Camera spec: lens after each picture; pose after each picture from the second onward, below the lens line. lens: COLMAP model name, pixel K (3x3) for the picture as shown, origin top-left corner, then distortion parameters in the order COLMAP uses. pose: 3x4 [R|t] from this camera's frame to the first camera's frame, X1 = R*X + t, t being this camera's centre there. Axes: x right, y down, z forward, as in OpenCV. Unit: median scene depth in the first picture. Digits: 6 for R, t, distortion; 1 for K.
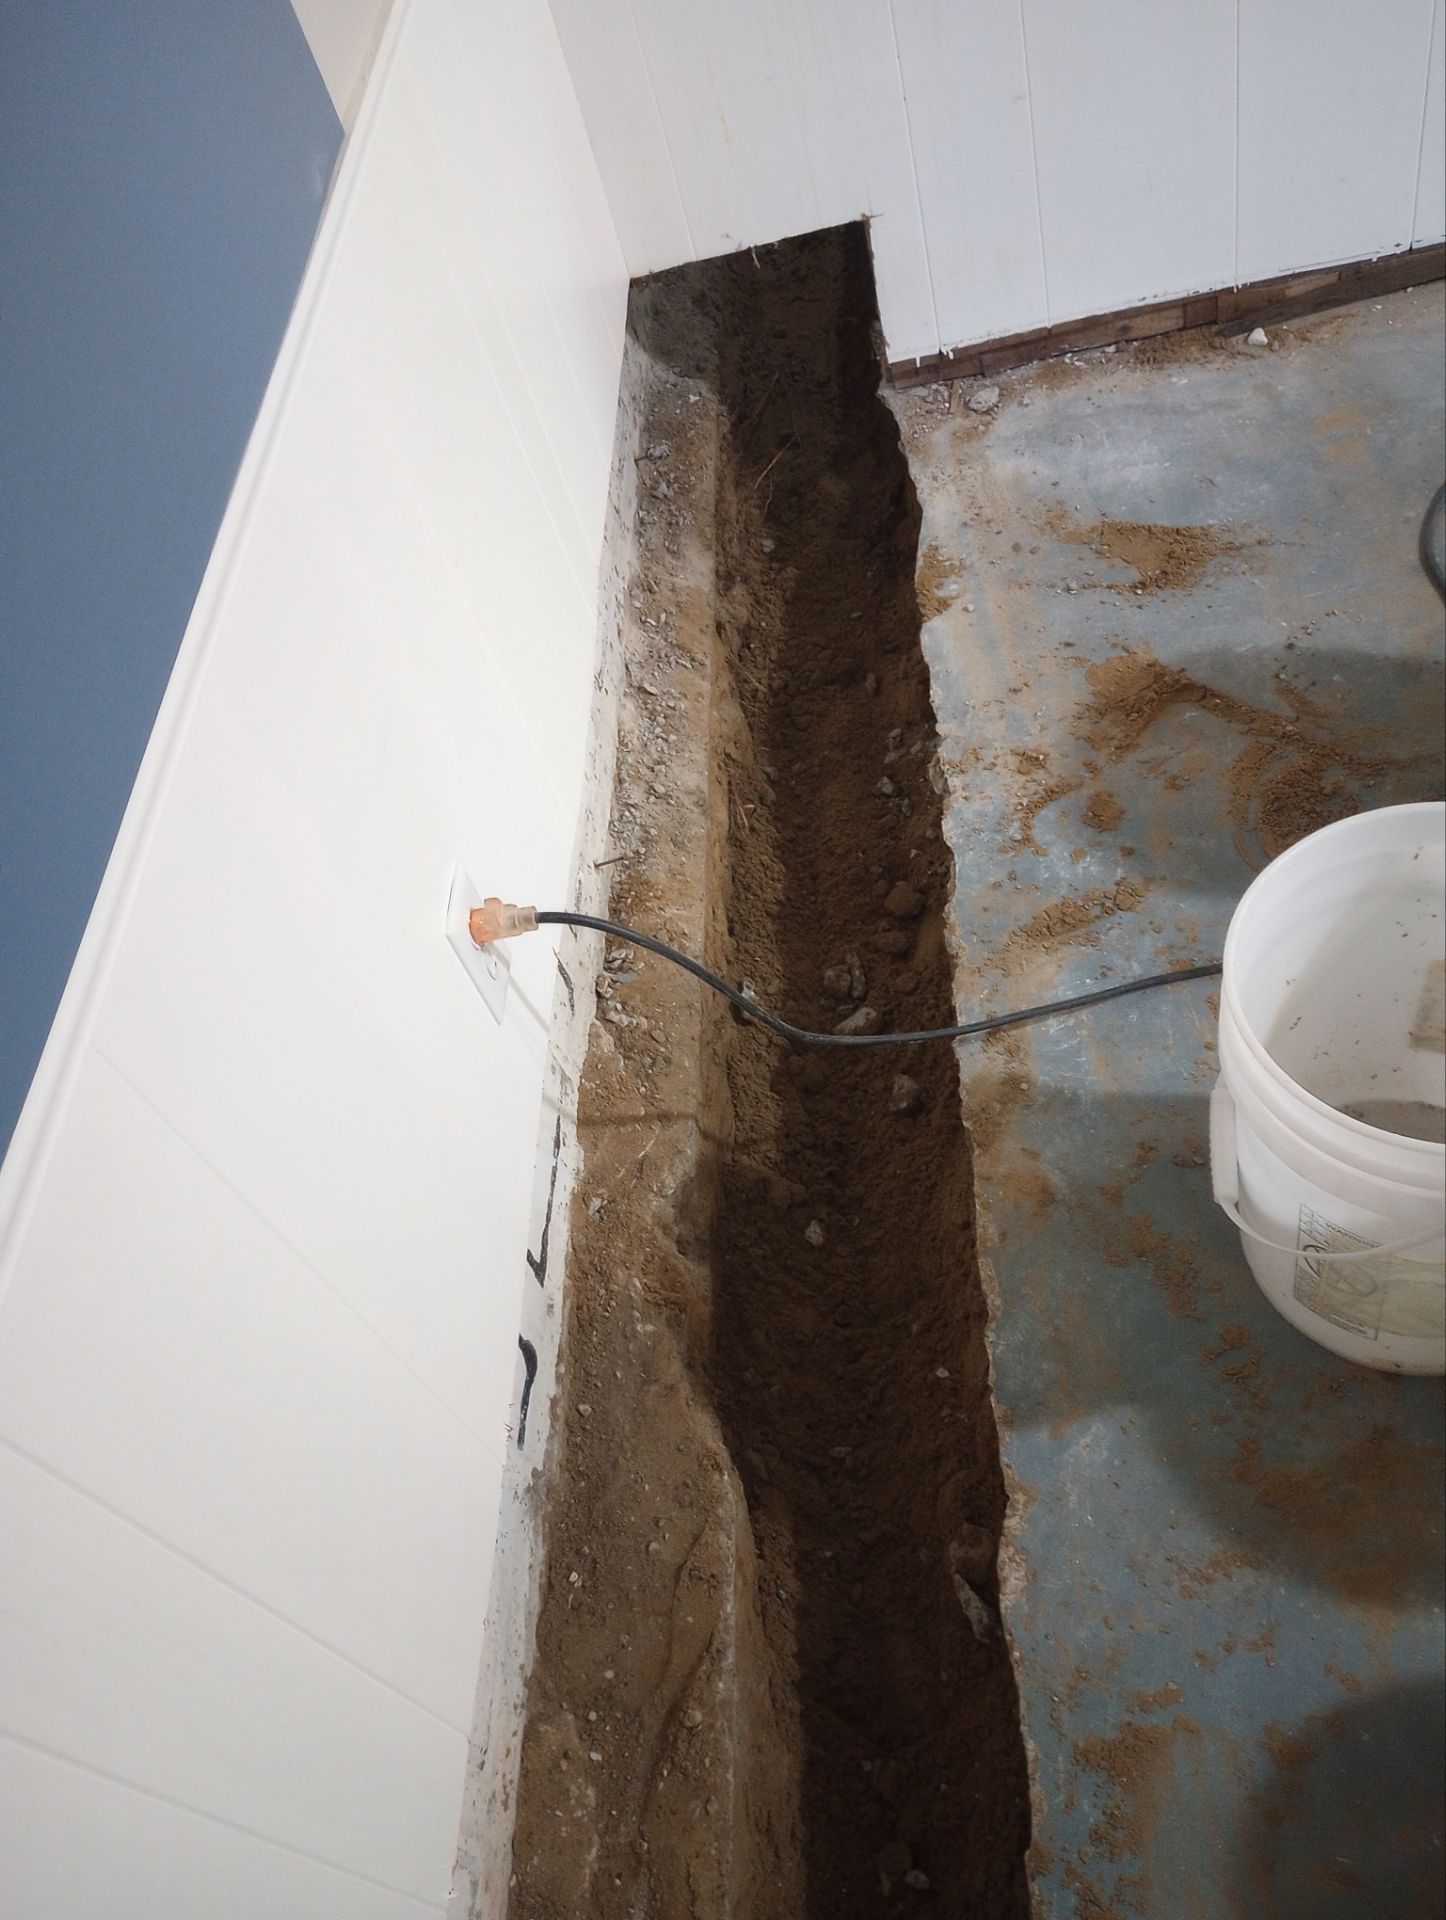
lens RADIAL K [[1577.2, 0, 724.0], [0, 1577.2, 964.9], [0, 0, 1]] dist [0.049291, -0.059614]
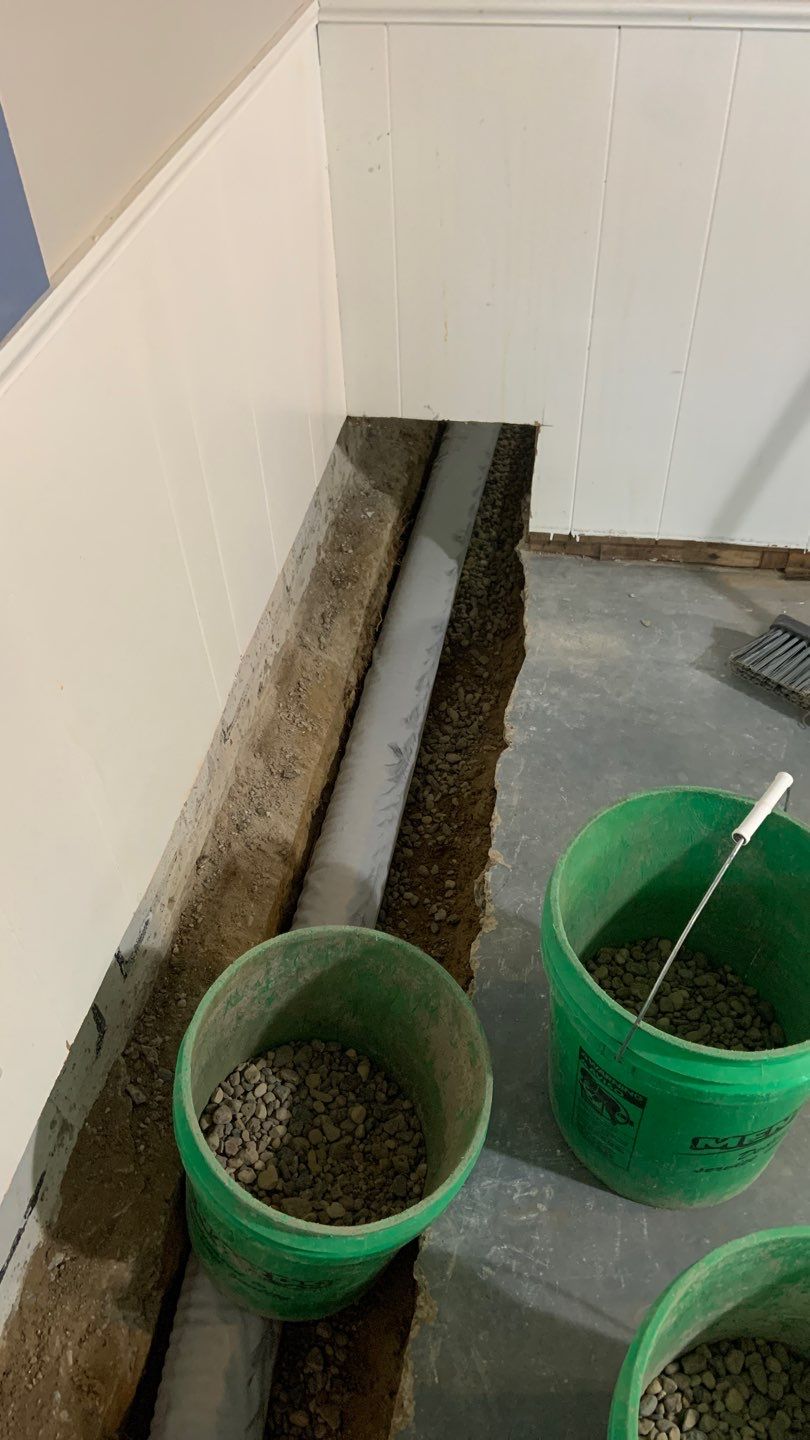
lens RADIAL K [[1069.0, 0, 409.1], [0, 1069.0, 713.2], [0, 0, 1]] dist [0.105576, -0.141889]
pose [[0.965488, 0.257788, 0.037122, 0.017243], [-0.253173, 0.962391, -0.098521, -0.133850], [-0.061124, 0.085723, 0.994442, 0.169211]]
